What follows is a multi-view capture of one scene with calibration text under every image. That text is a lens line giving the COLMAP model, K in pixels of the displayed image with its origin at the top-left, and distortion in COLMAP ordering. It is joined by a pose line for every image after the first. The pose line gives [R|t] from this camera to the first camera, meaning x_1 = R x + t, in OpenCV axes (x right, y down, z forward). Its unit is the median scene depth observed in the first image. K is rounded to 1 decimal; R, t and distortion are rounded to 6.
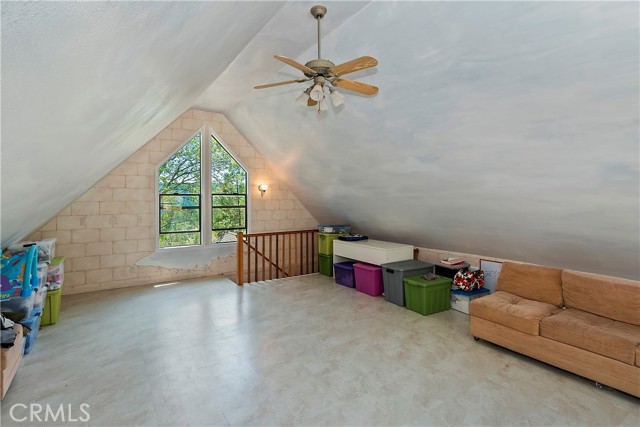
lens RADIAL K [[323.8, 0, 319.8], [0, 323.8, 204.8], [0, 0, 1]] dist [0.001759, 0.000244]
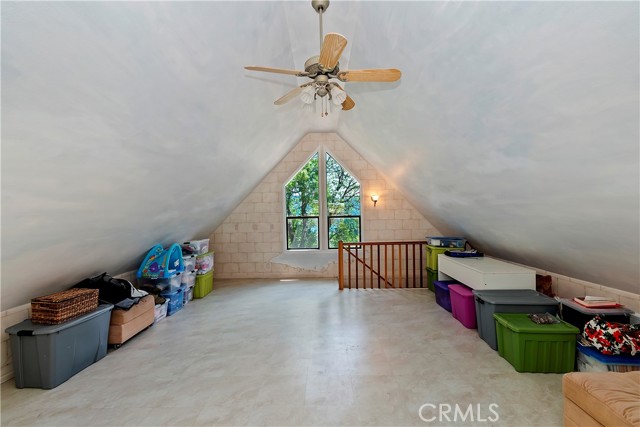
lens RADIAL K [[288.0, 0, 318.7], [0, 288.0, 217.0], [0, 0, 1]] dist [0.001851, -0.000142]
pose [[0.819810, 0.003065, -0.572627, 0.244687], [0.004949, 0.999910, 0.012438, -0.005914], [0.572614, -0.013030, 0.819722, 0.176514]]
